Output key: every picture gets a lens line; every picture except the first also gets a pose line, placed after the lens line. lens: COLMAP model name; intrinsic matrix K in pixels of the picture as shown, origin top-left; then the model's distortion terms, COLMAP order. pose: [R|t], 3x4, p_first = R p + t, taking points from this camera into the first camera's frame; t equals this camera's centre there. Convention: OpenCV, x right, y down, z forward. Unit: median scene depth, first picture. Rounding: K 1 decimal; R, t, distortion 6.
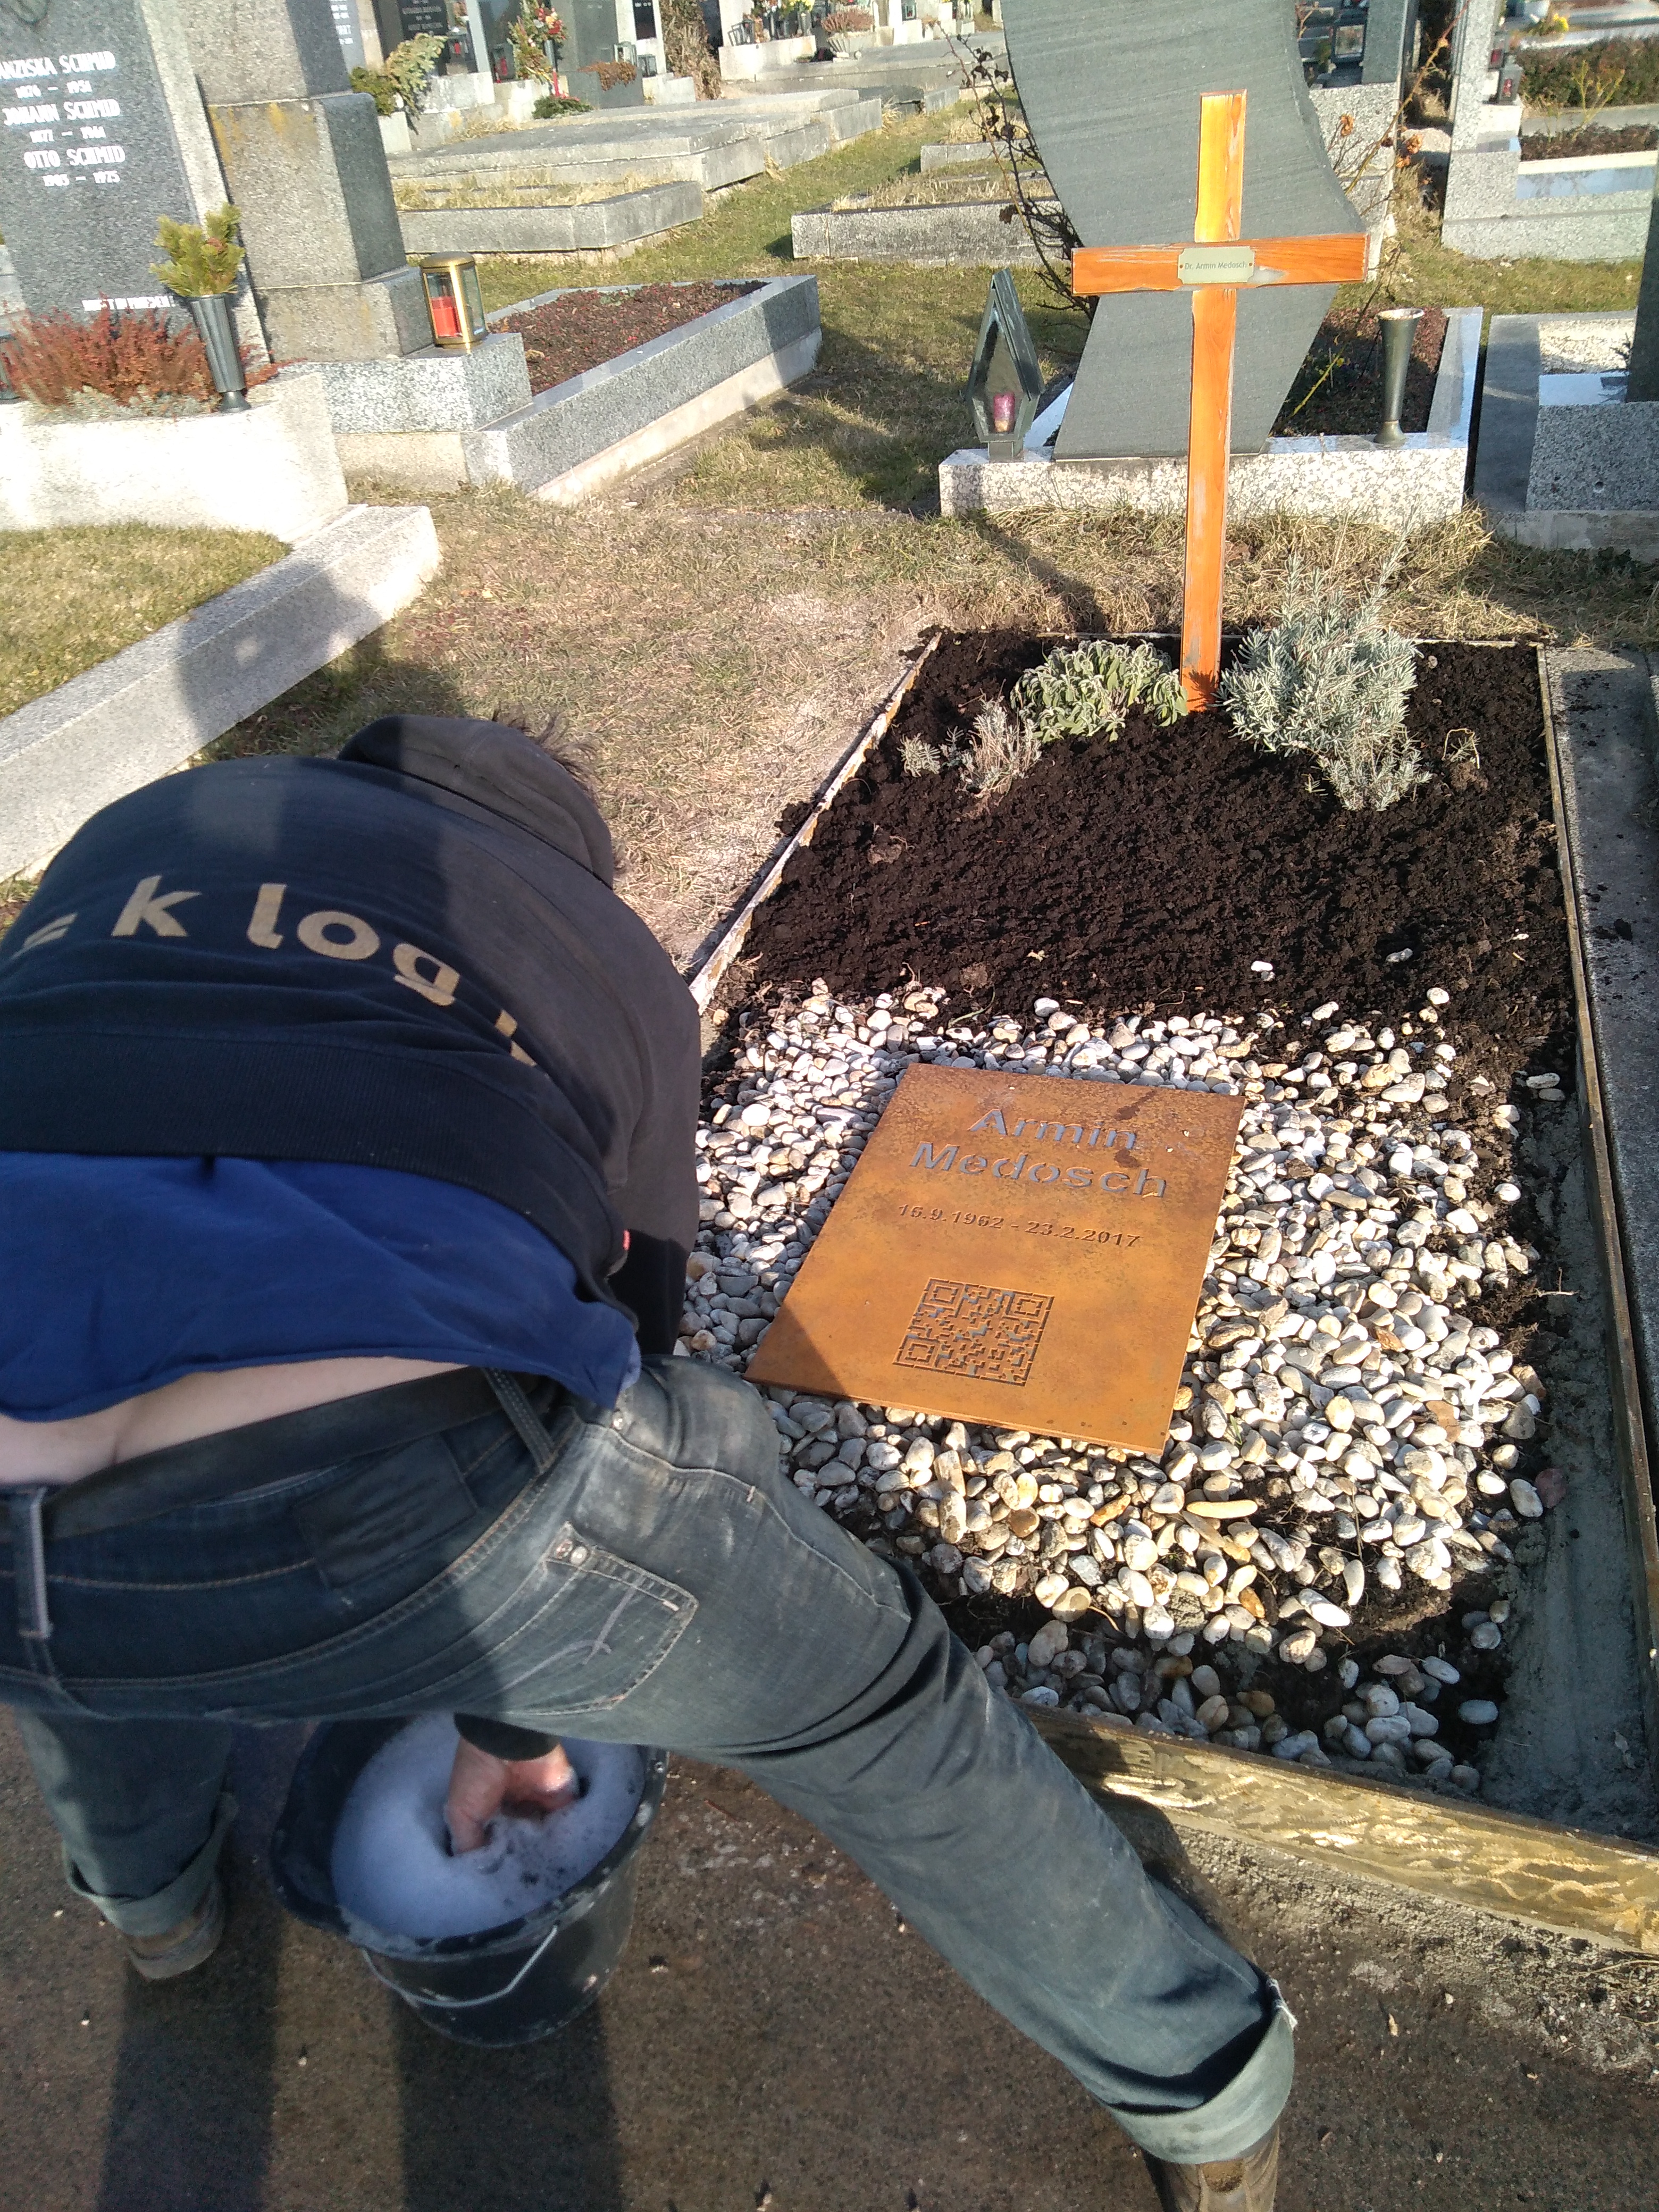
lens RADIAL K [[1614.2, 0, 838.1], [0, 1614.2, 1119.7], [0, 0, 1]] dist [0.032497, -0.023180]
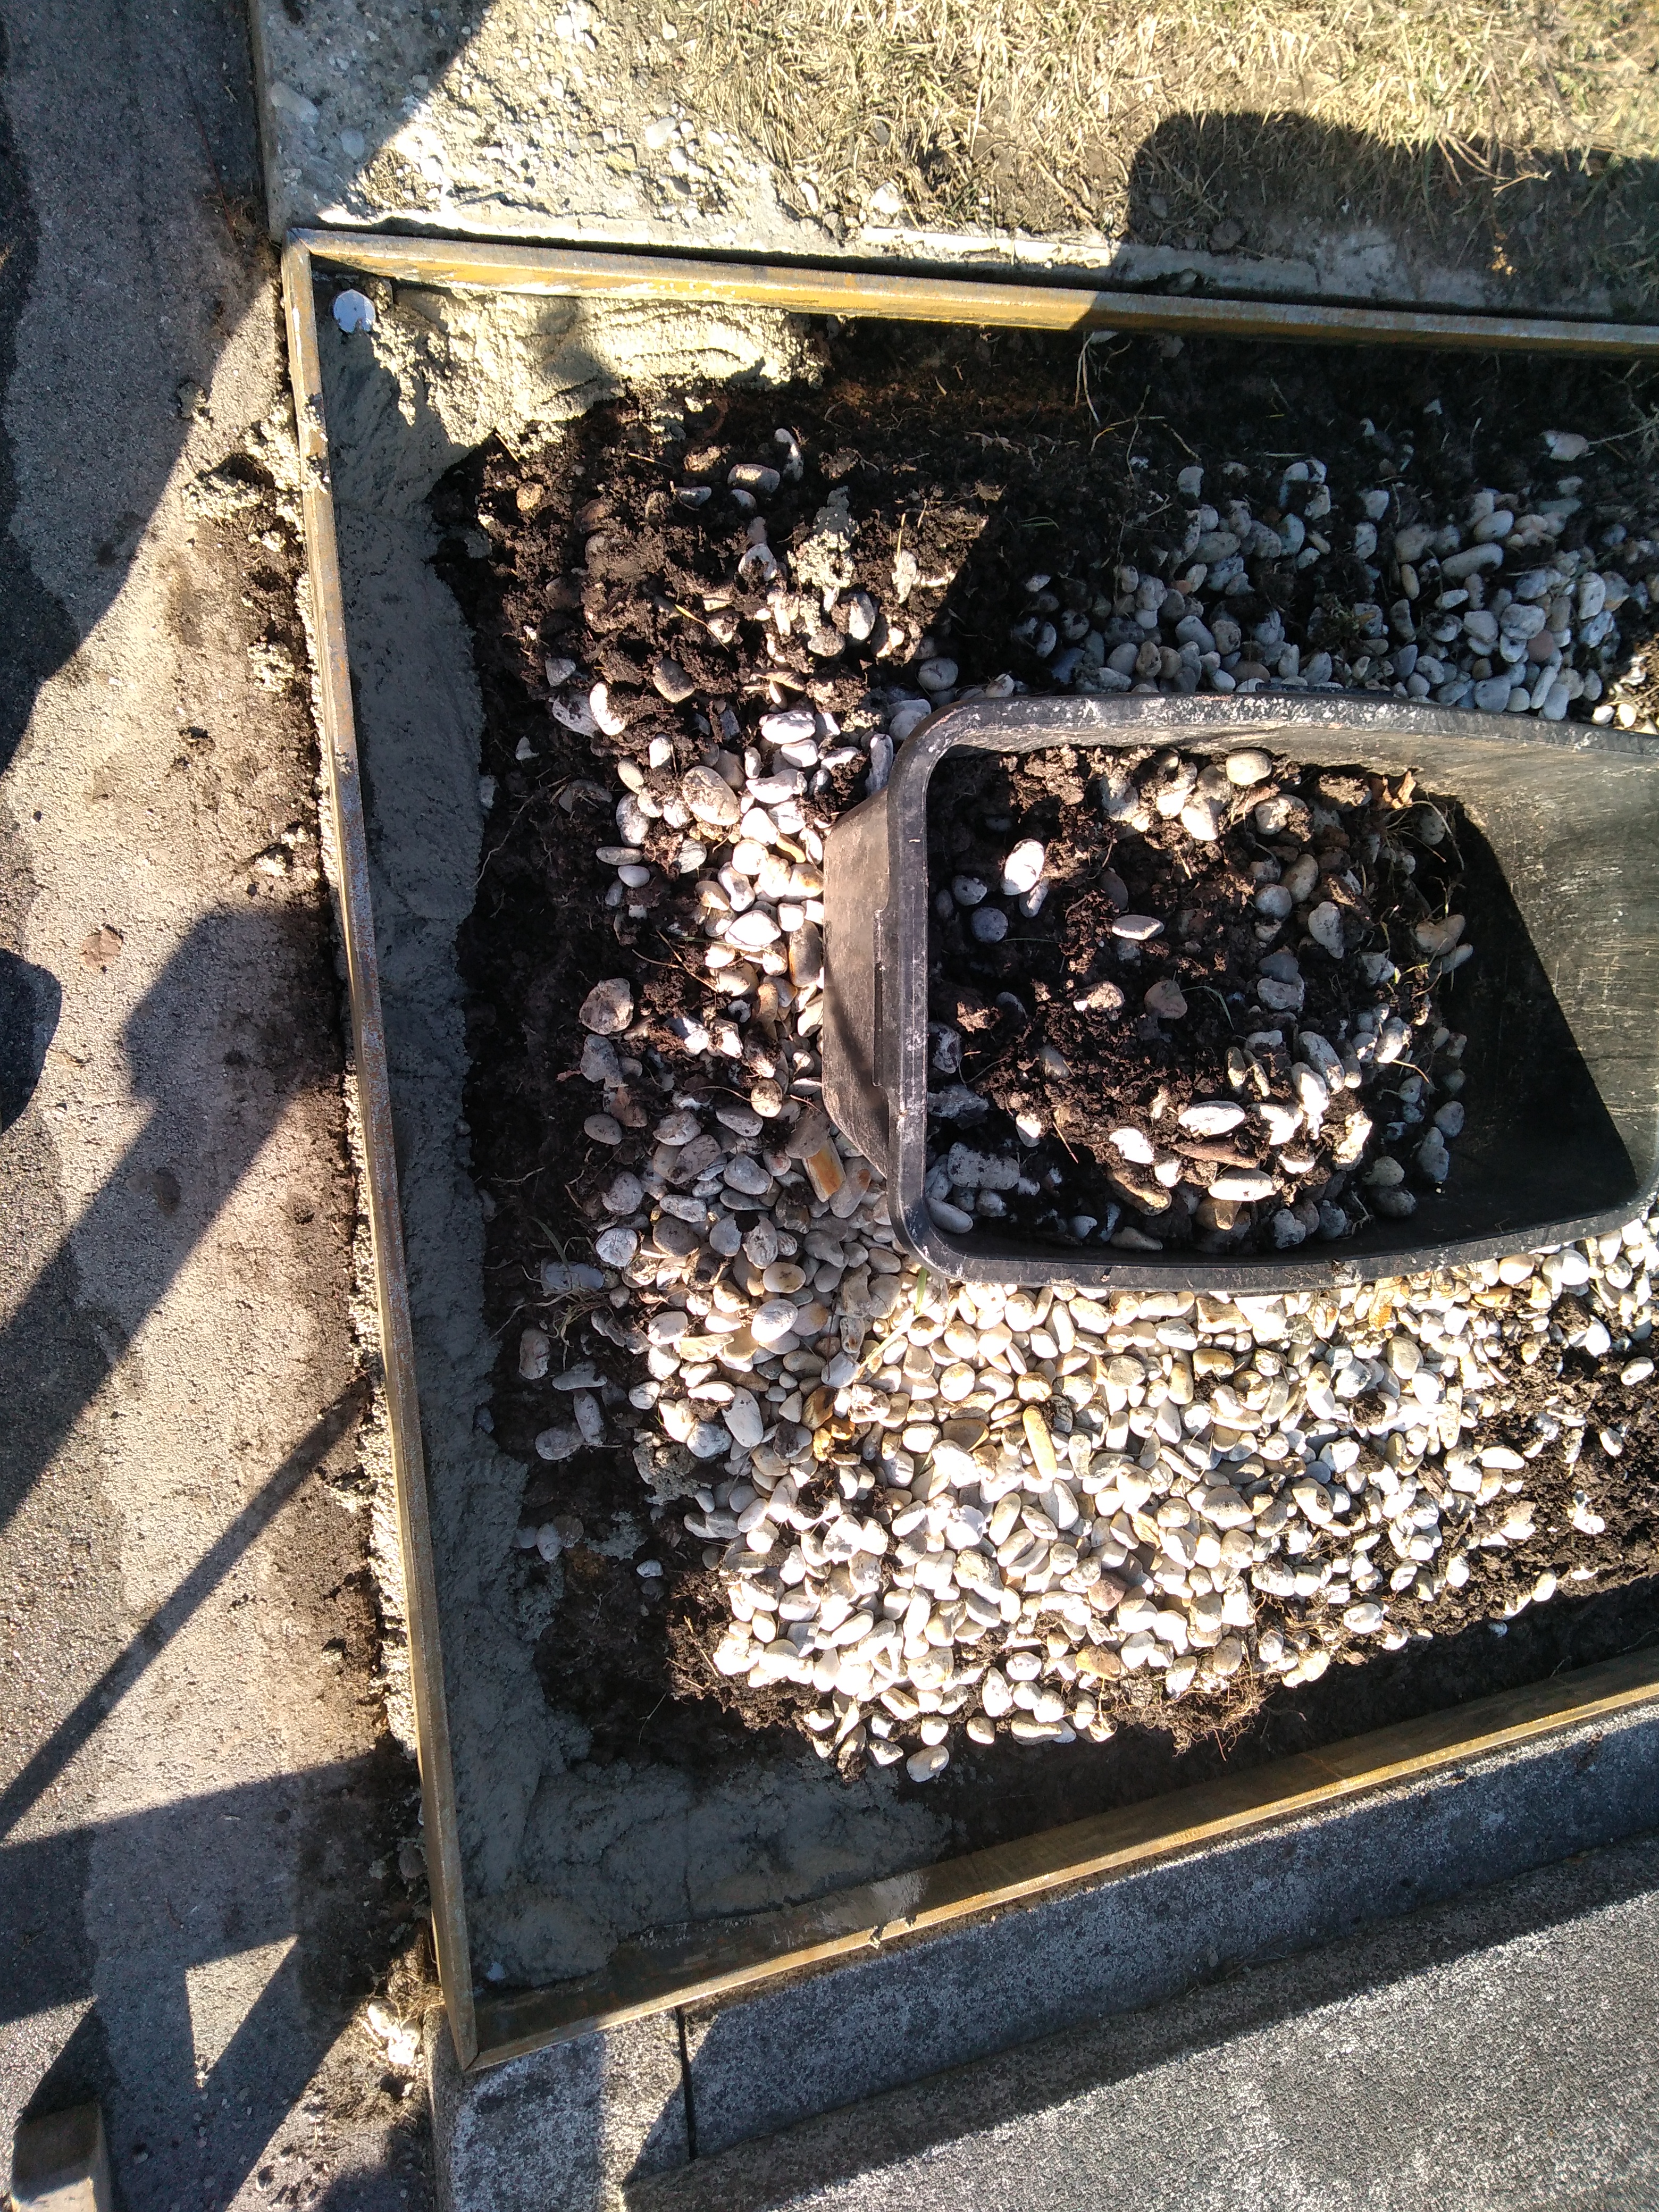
lens RADIAL K [[1653.6, 0, 842.7], [0, 1653.6, 1106.7], [0, 0, 1]] dist [0.035283, -0.037123]
pose [[0.308220, 0.892995, 0.327963, -0.132500], [-0.815488, 0.070489, 0.574466, -0.182117], [0.489878, -0.444512, 0.749953, 0.331298]]
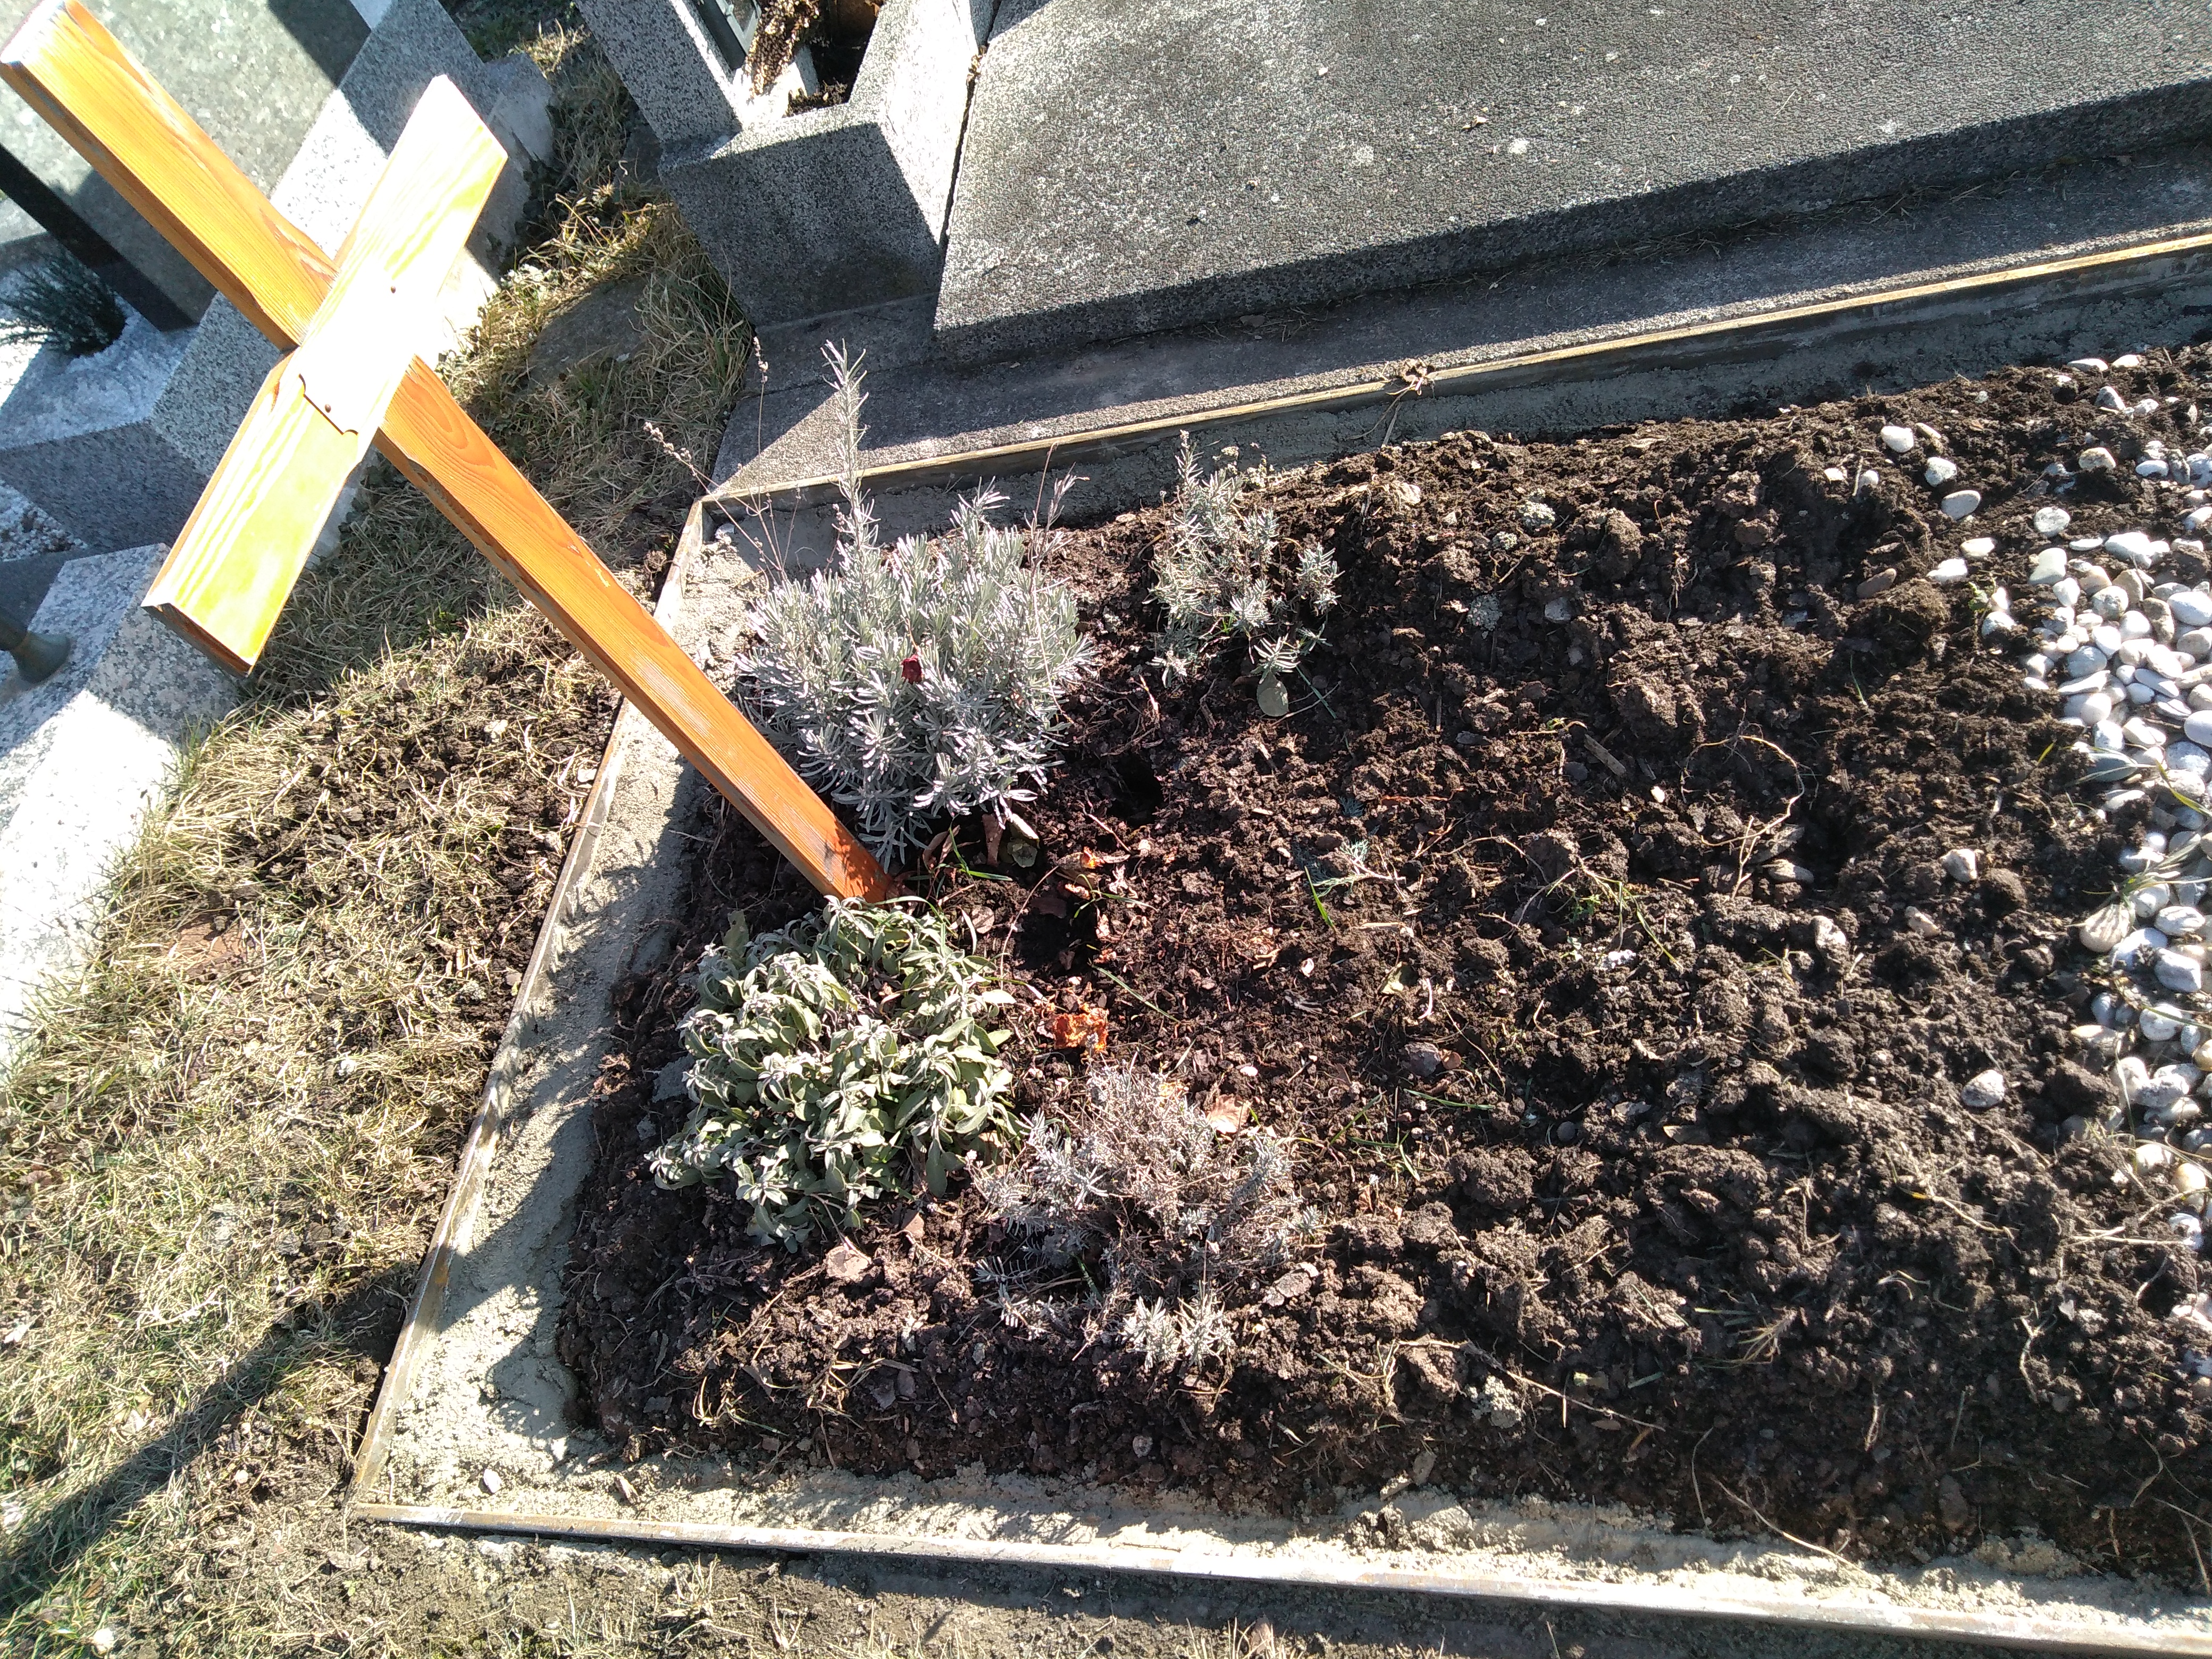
lens RADIAL K [[1634.4, 0, 1106.4], [0, 1634.4, 828.0], [0, 0, 1]] dist [0.044739, -0.036810]
pose [[-0.148231, -0.717202, 0.680917, -0.183756], [0.803052, 0.314548, 0.506129, -0.645981], [-0.577178, 0.621836, 0.529325, 0.918162]]
